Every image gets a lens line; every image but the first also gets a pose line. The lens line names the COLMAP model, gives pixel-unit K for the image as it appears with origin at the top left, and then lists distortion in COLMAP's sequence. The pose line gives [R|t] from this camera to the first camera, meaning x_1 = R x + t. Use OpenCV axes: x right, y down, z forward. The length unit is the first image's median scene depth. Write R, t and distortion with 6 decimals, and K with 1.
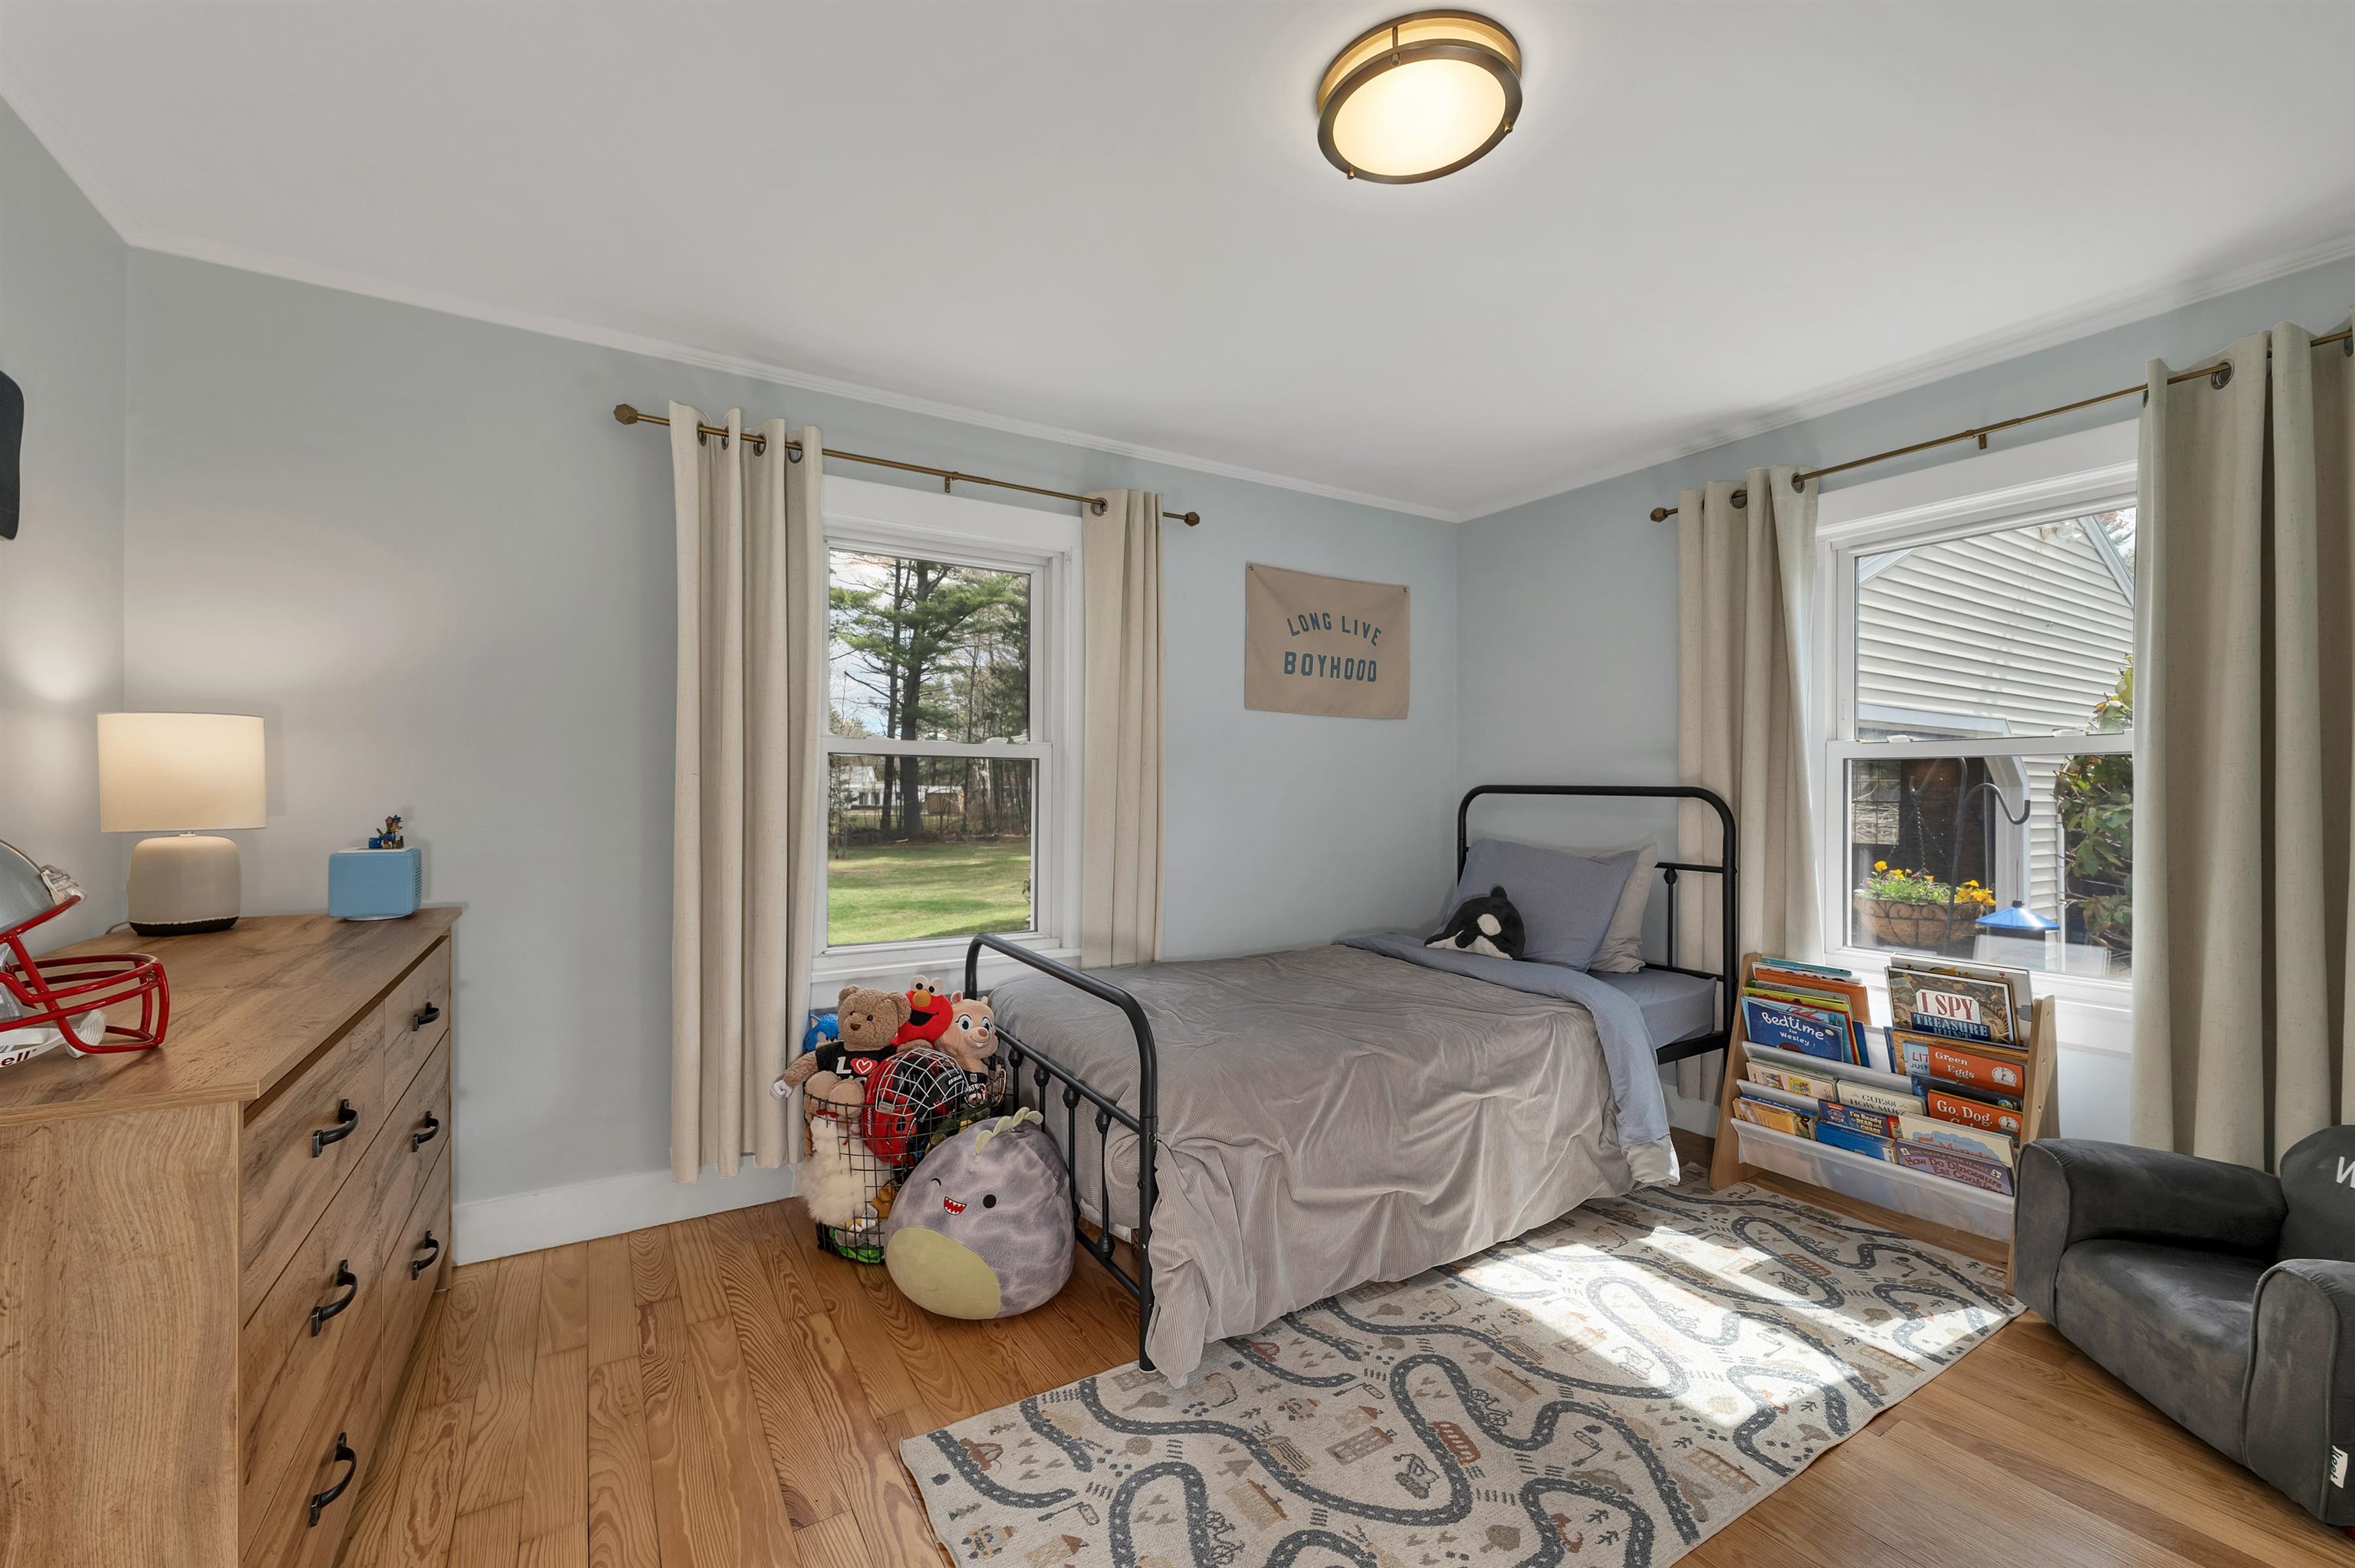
lens RADIAL K [[1005.7, 0, 1159.4], [0, 1005.7, 789.9], [0, 0, 1]] dist [0.000533, 0.000528]
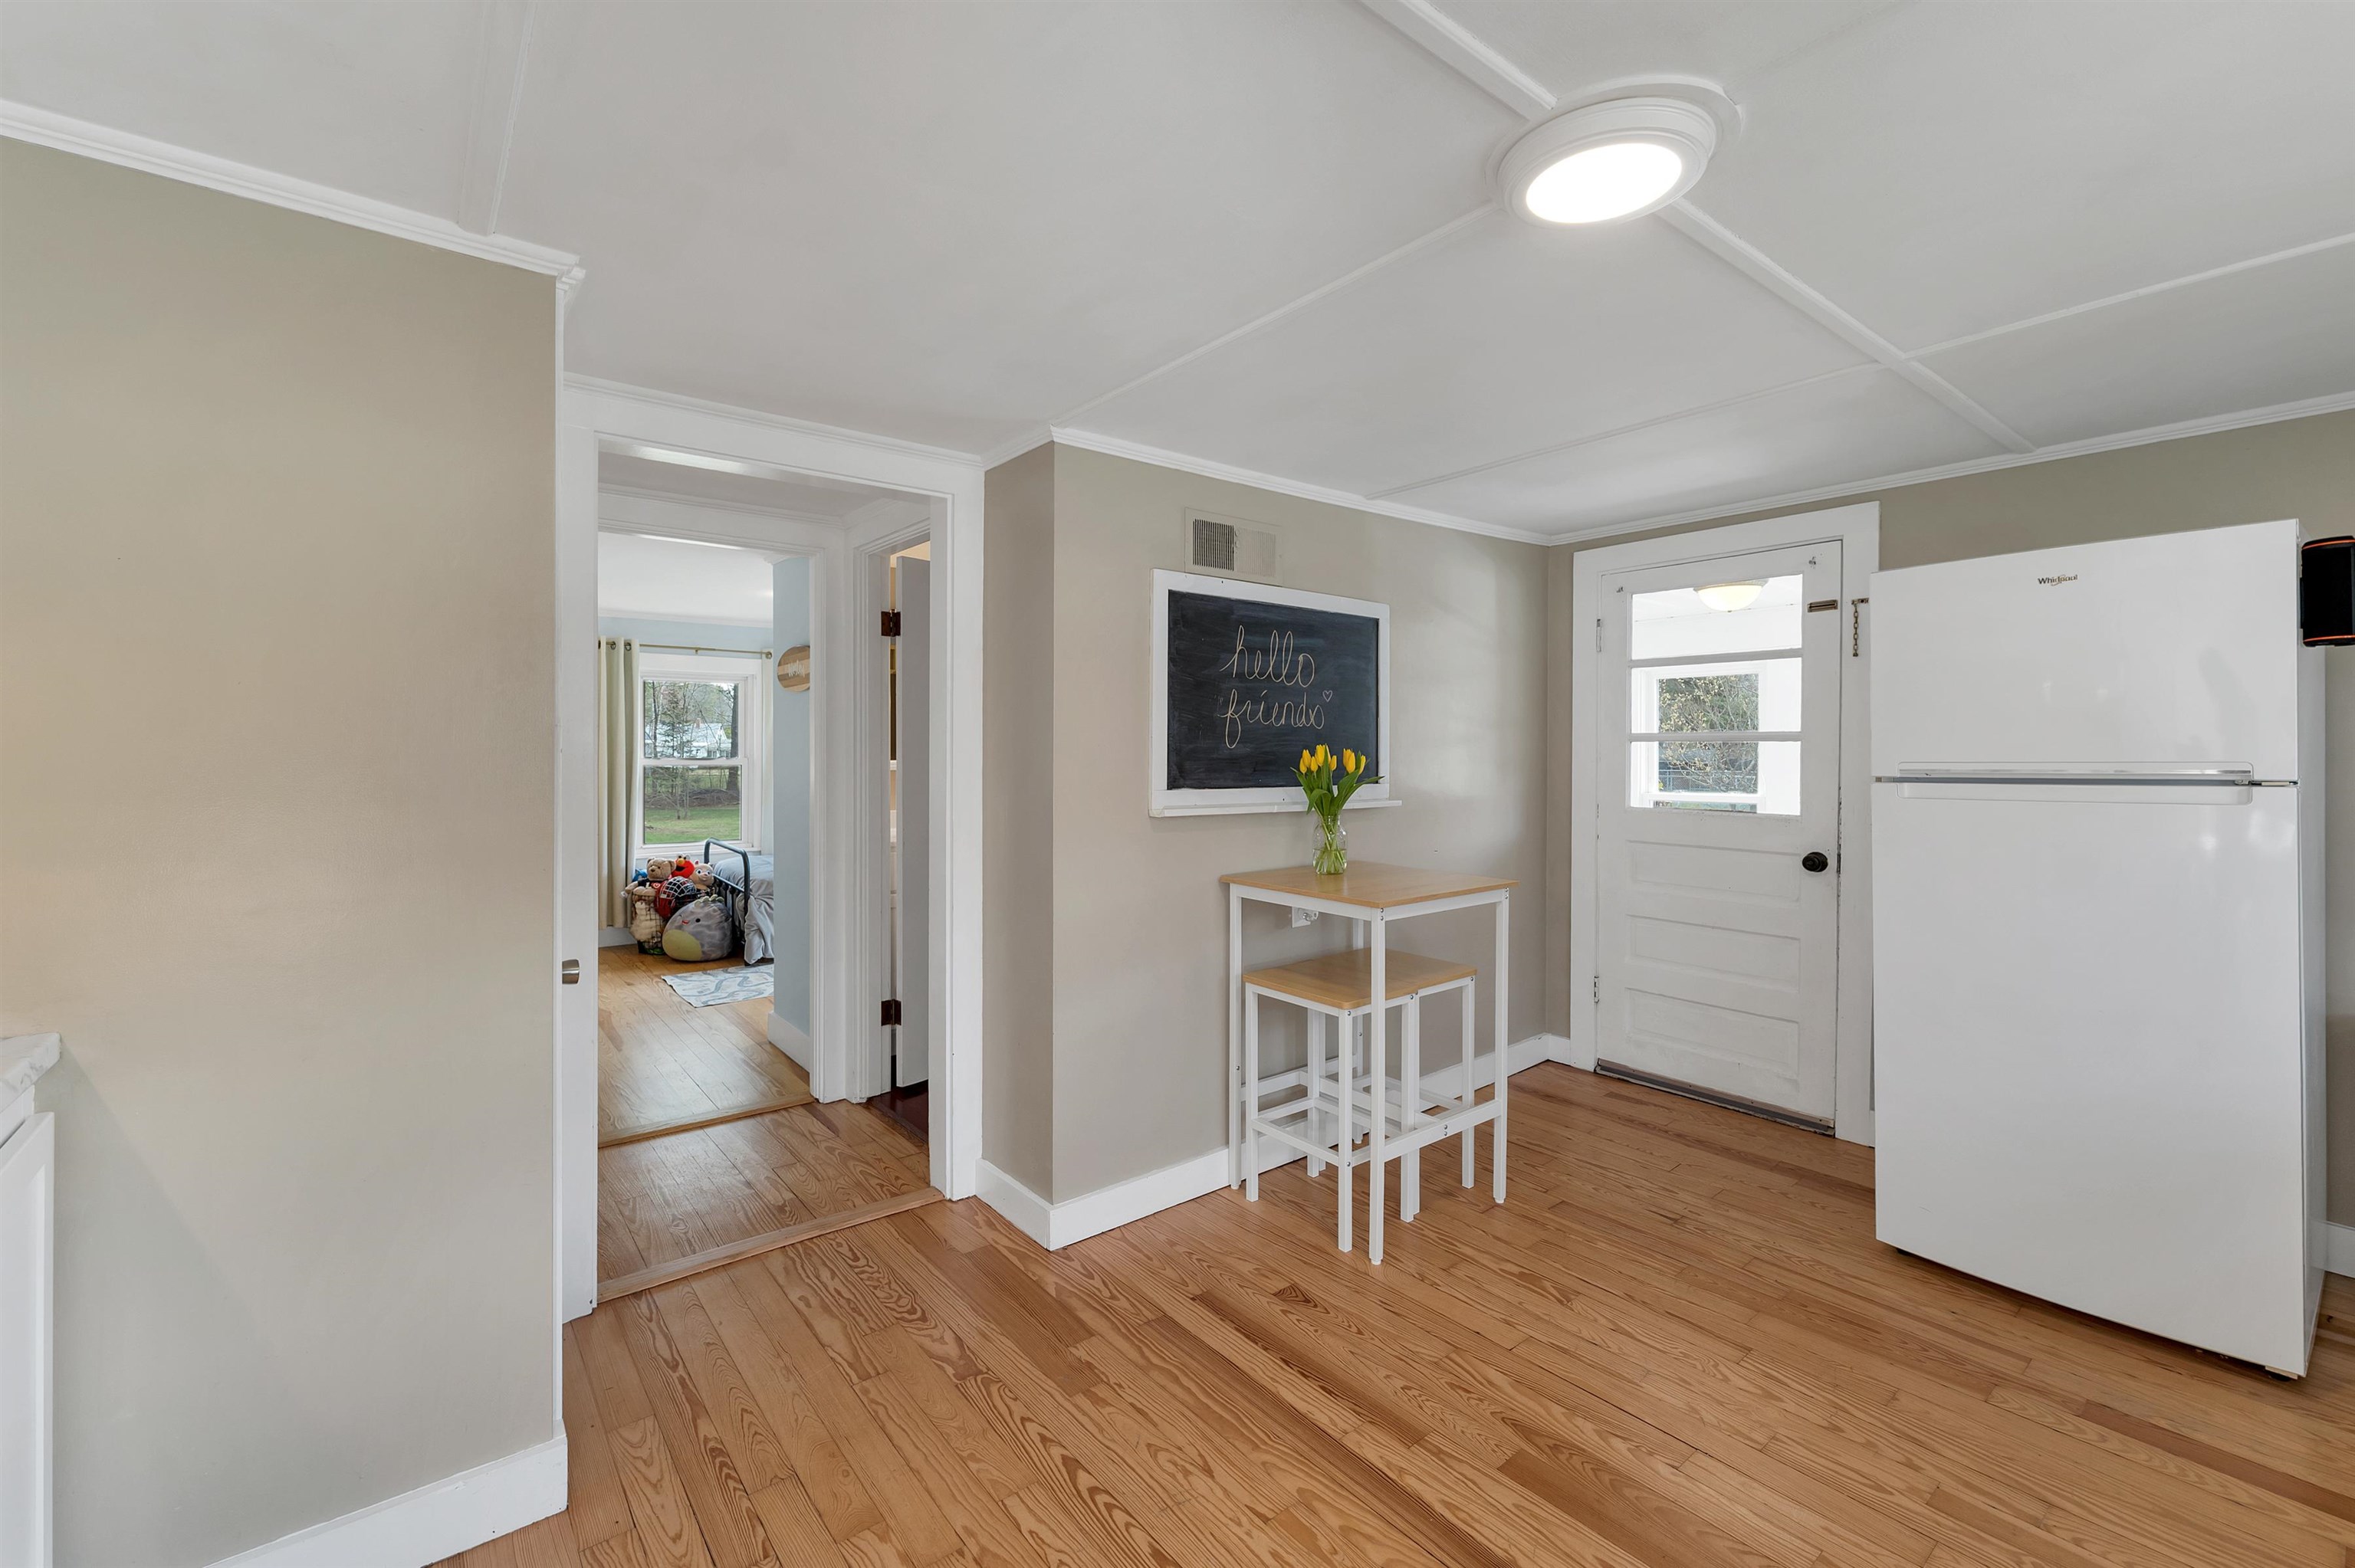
lens RADIAL K [[1005.7, 0, 1176.7], [0, 1005.7, 748.7], [0, 0, 1]] dist [0.000533, 0.000528]
pose [[0.989284, -0.002571, 0.145982, 0.568179], [0.002308, 0.999995, 0.001968, -0.075398], [-0.145987, -0.001610, 0.989285, -1.532833]]
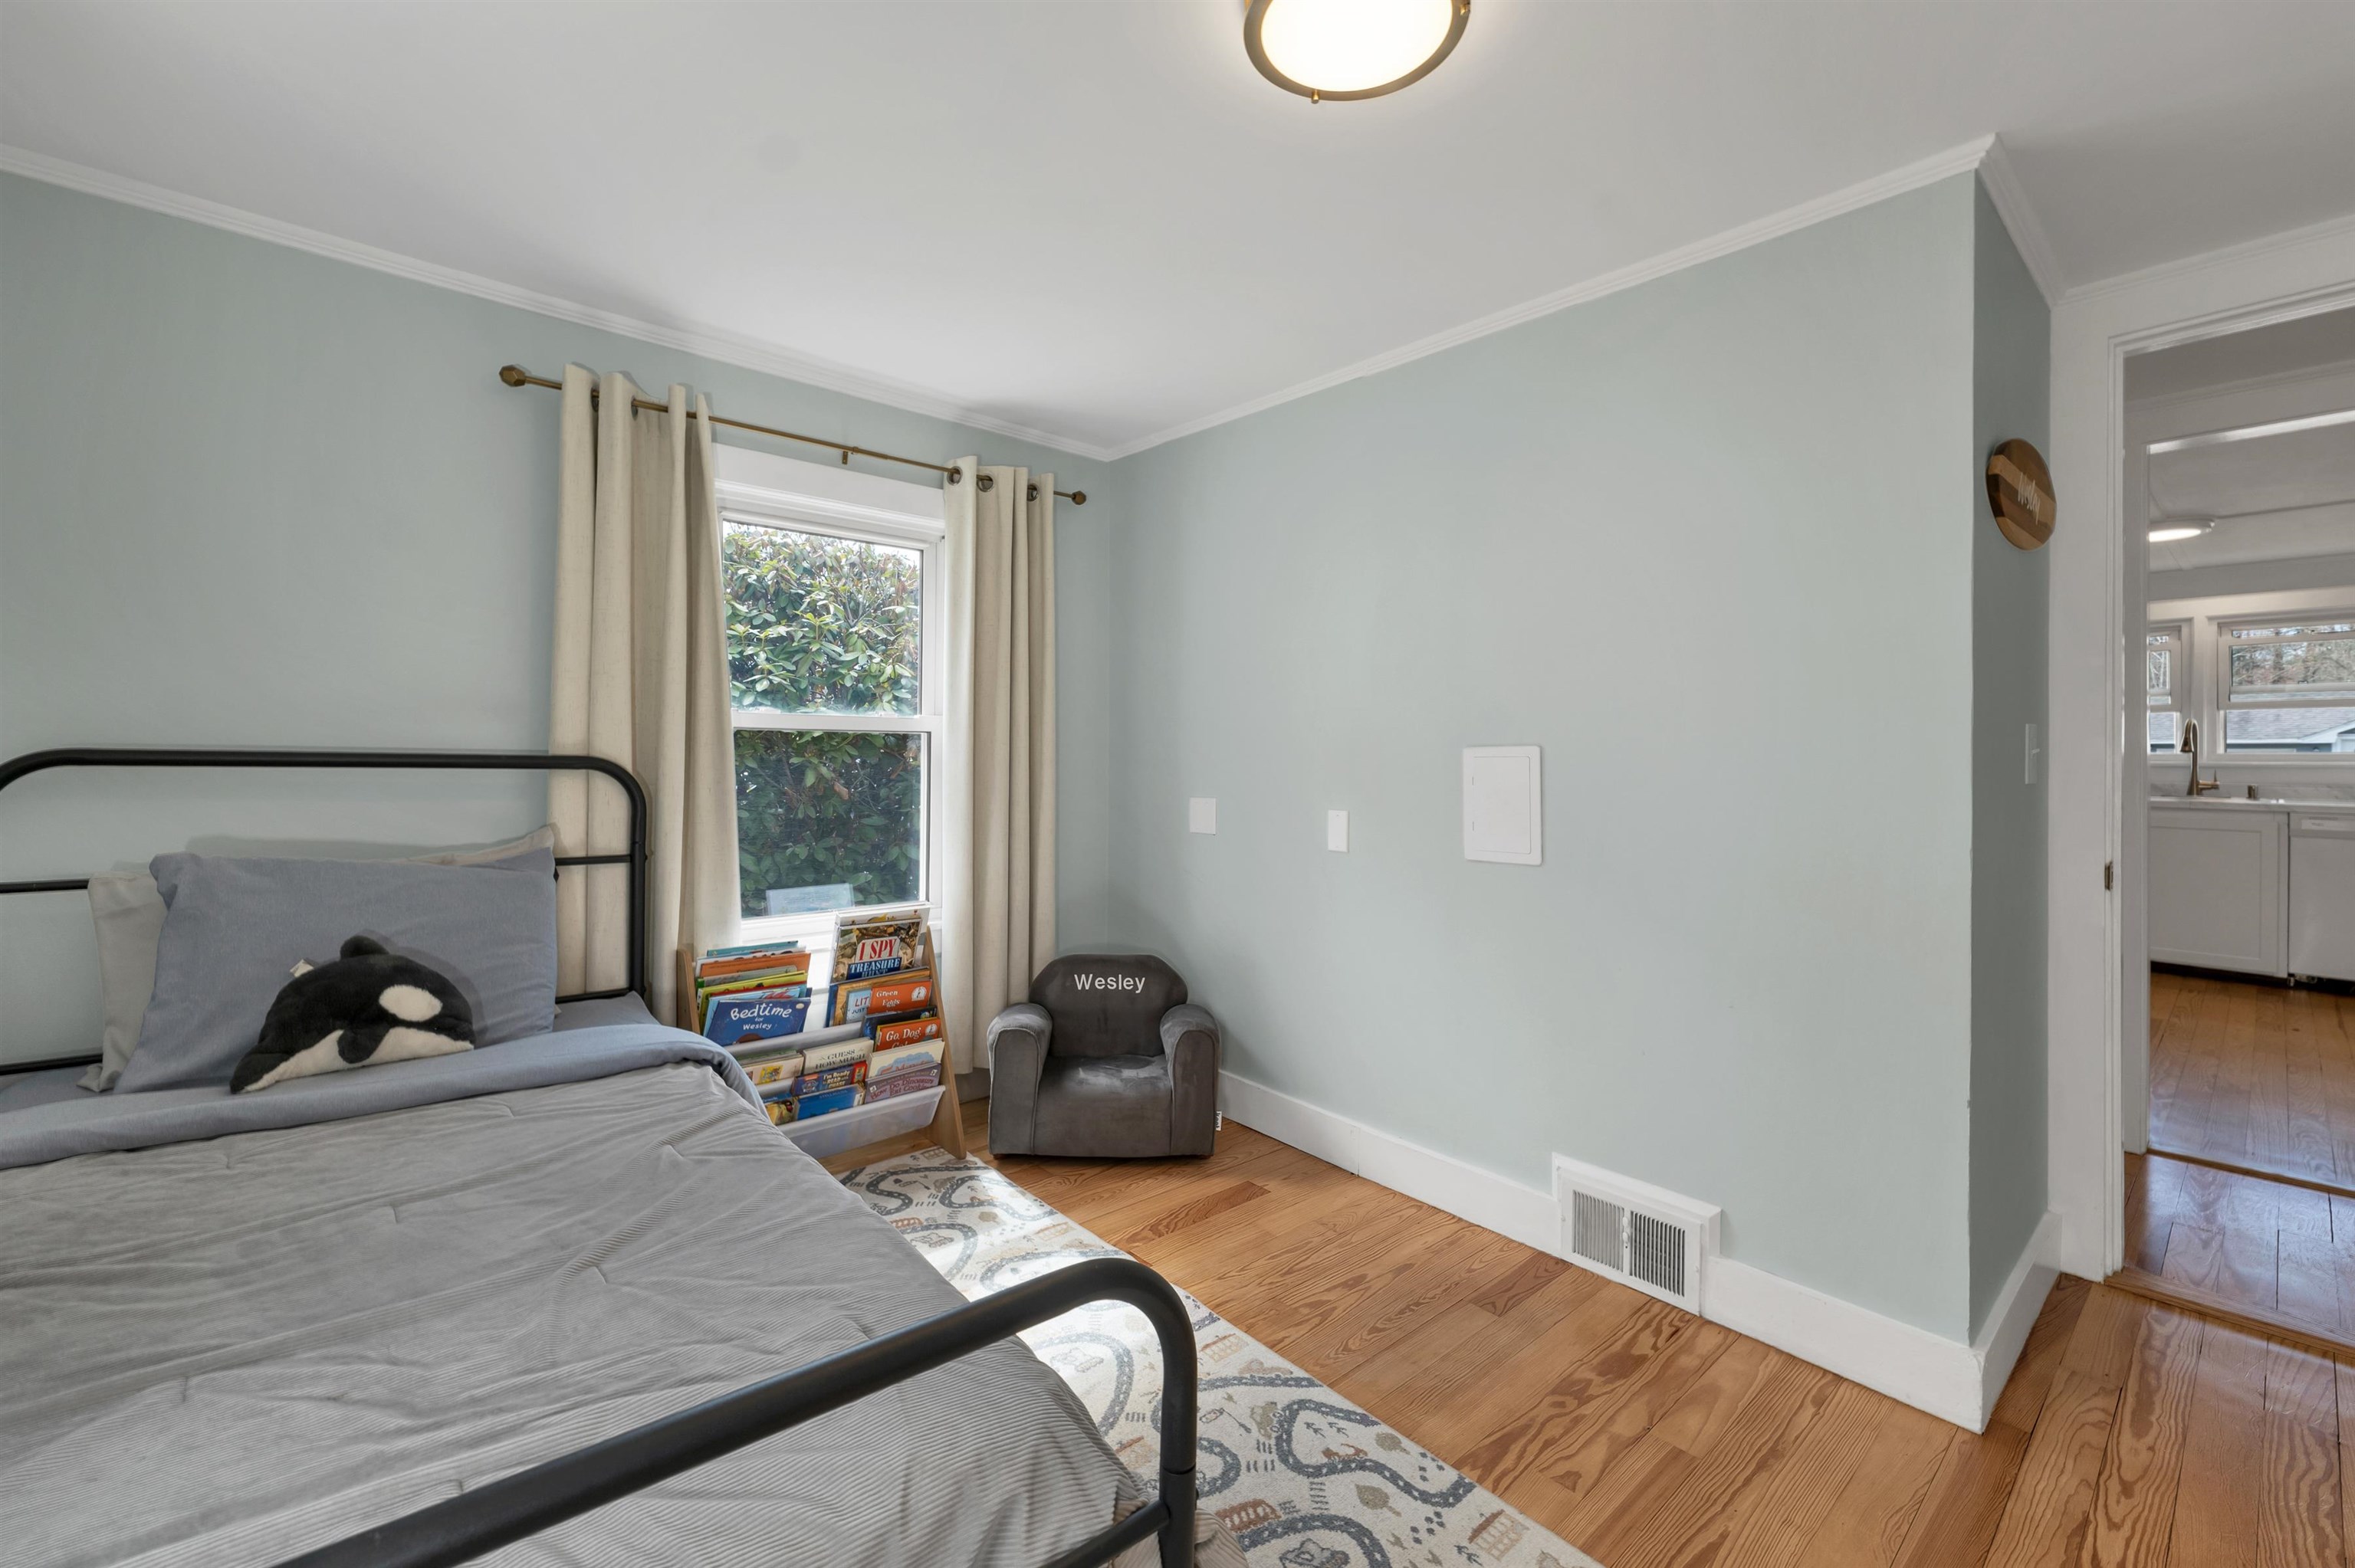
lens RADIAL K [[1005.7, 0, 1147.6], [0, 1005.7, 756.1], [0, 0, 1]] dist [0.000533, 0.000528]
pose [[-0.207121, -0.004194, 0.978306, -0.404245], [-0.007397, 0.999969, 0.002721, -0.010546], [-0.978287, -0.006673, -0.207146, 0.951926]]
